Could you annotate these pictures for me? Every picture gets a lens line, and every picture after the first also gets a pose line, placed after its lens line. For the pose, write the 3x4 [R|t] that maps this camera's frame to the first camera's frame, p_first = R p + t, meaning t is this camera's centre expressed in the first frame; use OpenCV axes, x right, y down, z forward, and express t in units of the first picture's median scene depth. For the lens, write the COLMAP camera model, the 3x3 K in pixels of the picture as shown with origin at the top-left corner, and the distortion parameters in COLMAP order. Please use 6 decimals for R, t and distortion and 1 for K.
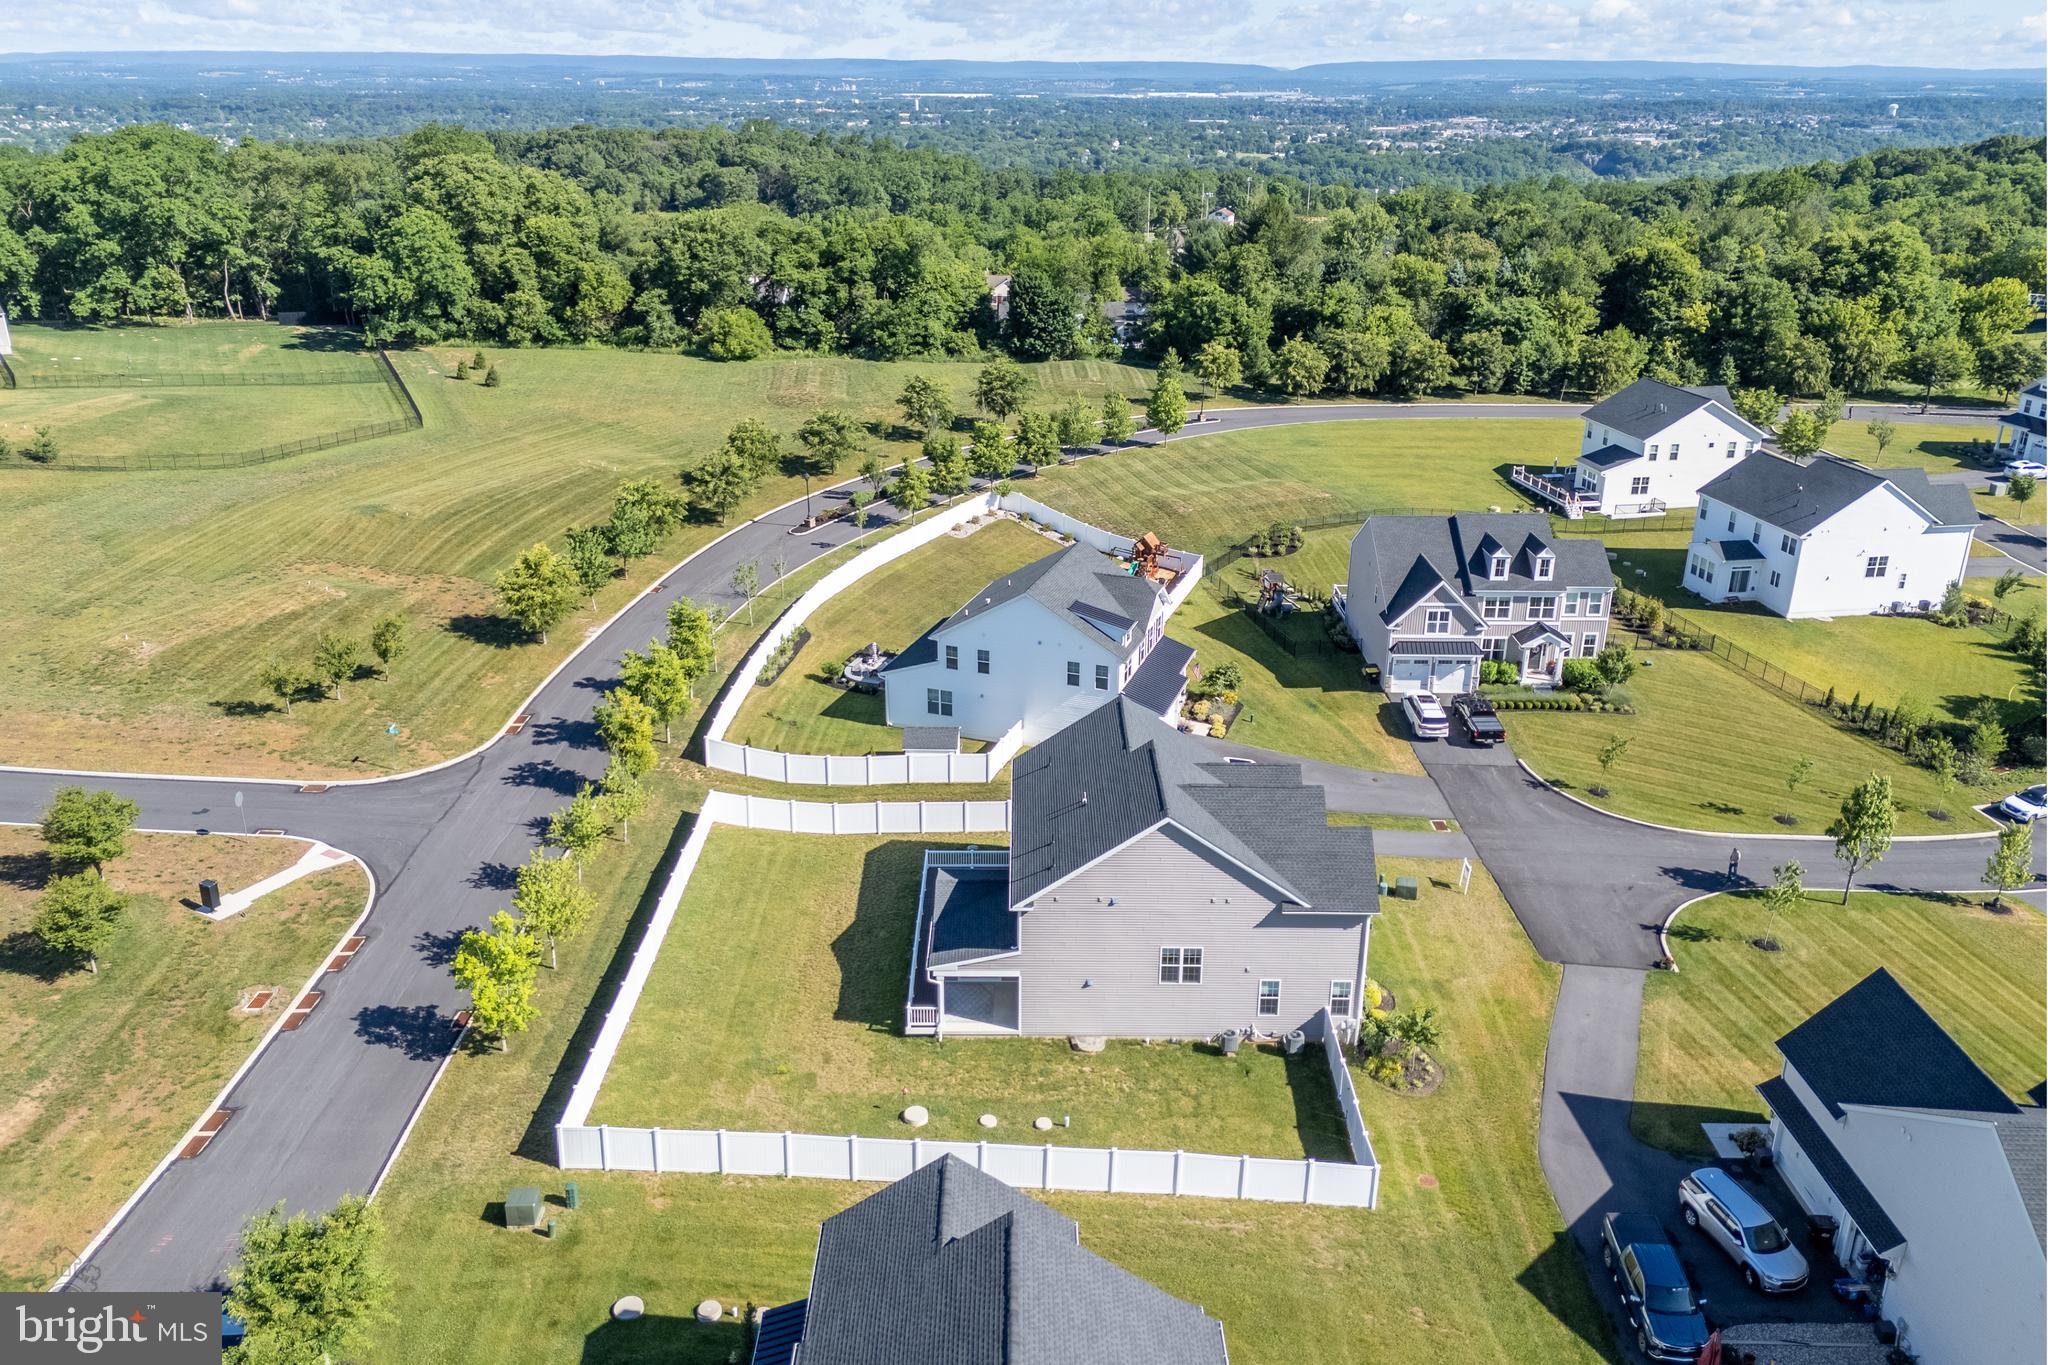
lens RADIAL K [[1522.0, 0, 1022.7], [0, 1522.0, 630.5], [0, 0, 1]] dist [0.094985, -0.108379]
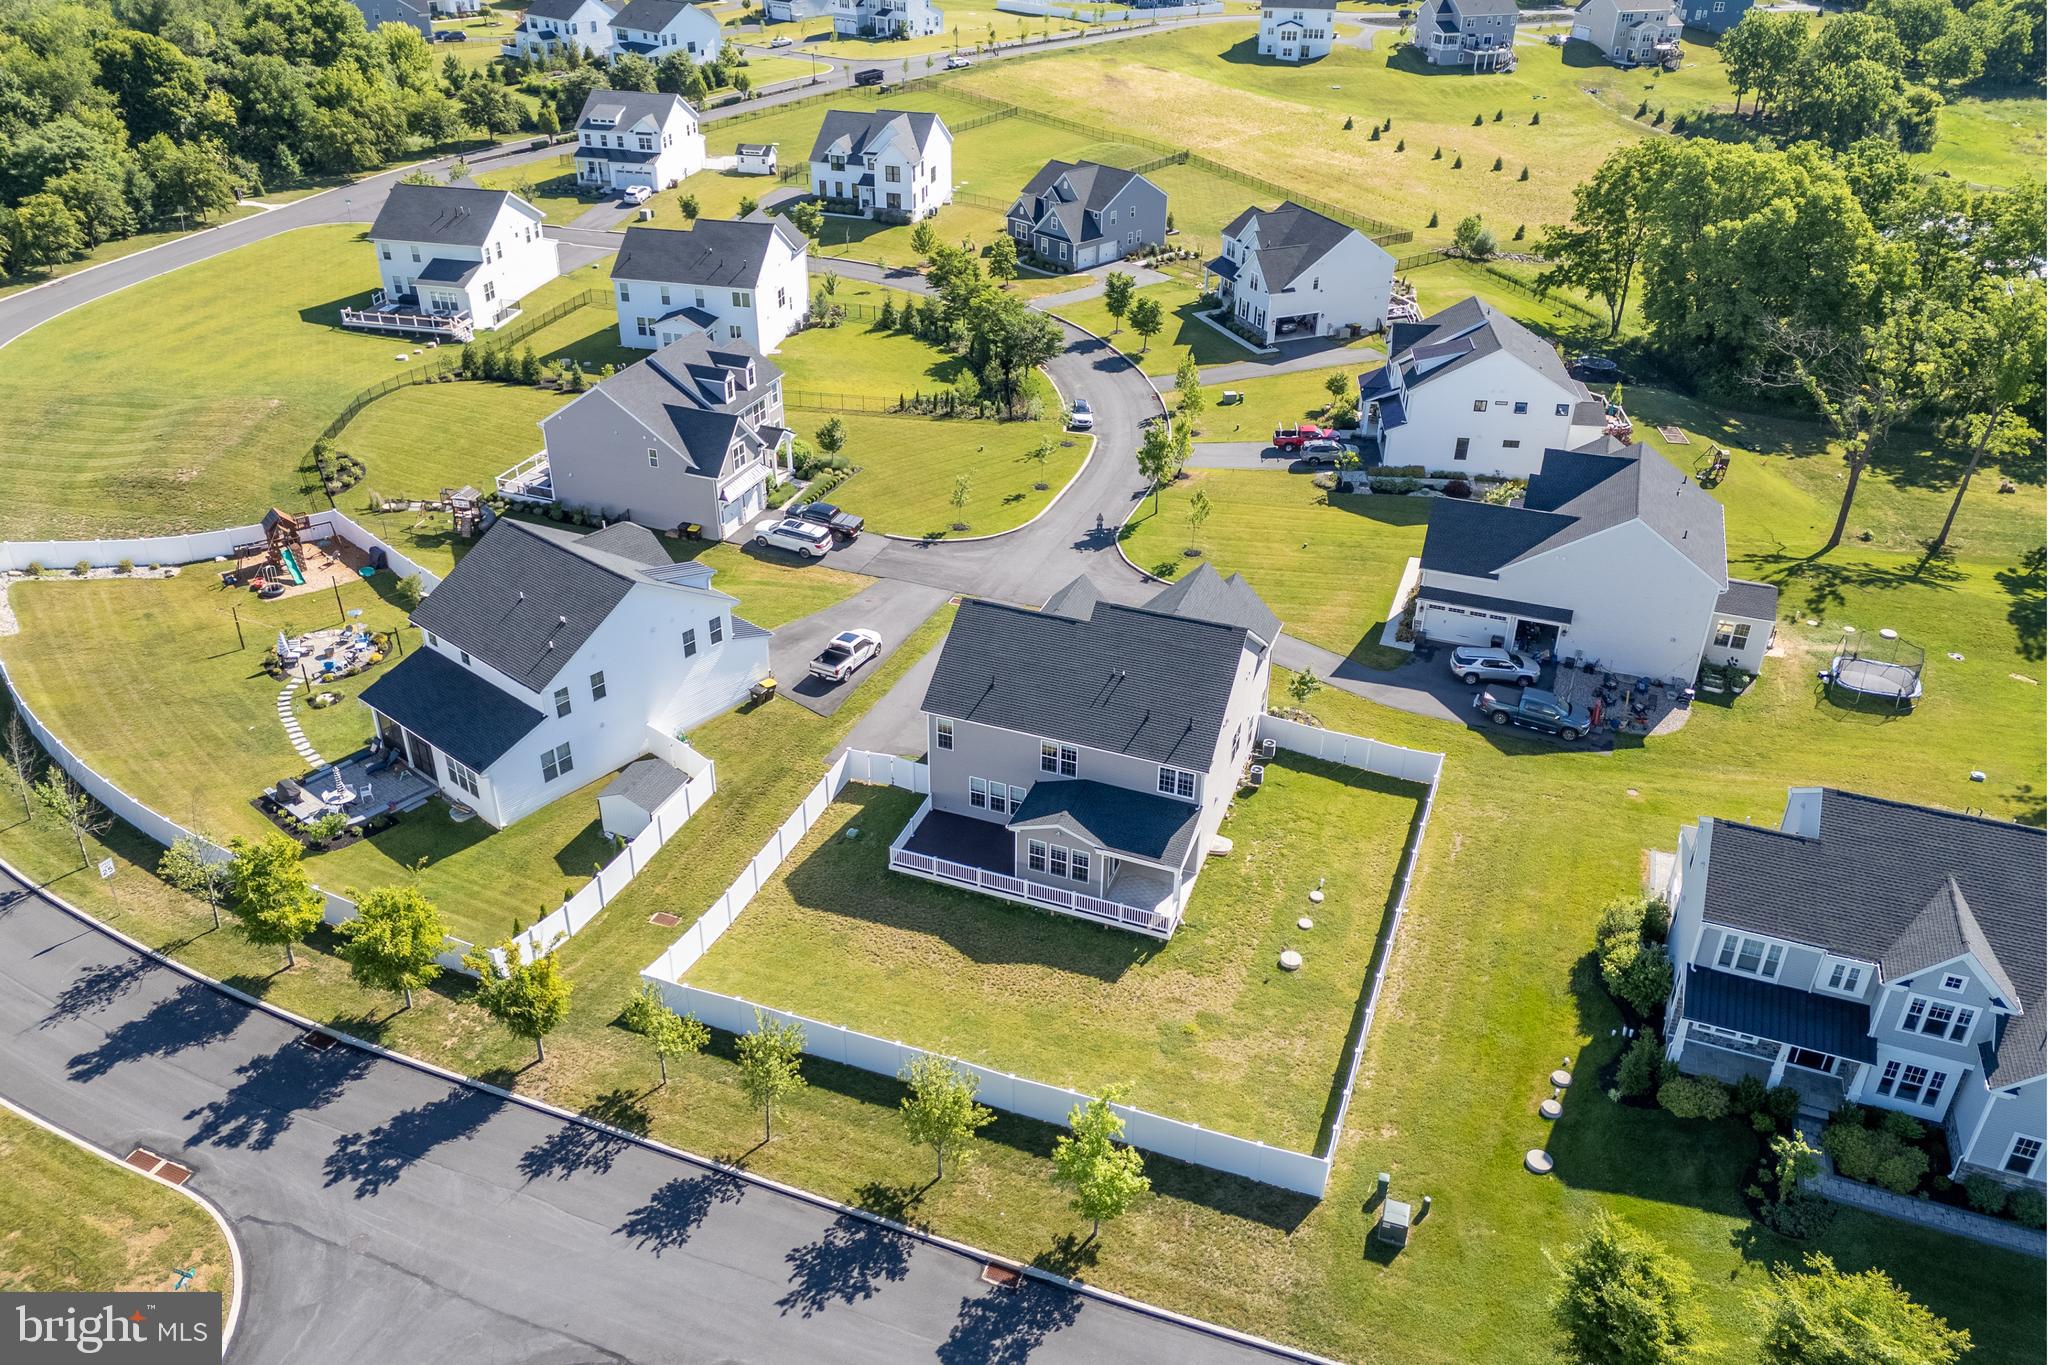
lens RADIAL K [[1522.0, 0, 1022.7], [0, 1522.0, 630.5], [0, 0, 1]] dist [0.094985, -0.108379]
pose [[0.348274, -0.457850, 0.817972, -0.650185], [0.312343, 0.879419, 0.359256, -0.246654], [-0.883825, 0.130368, 0.449285, 0.441205]]
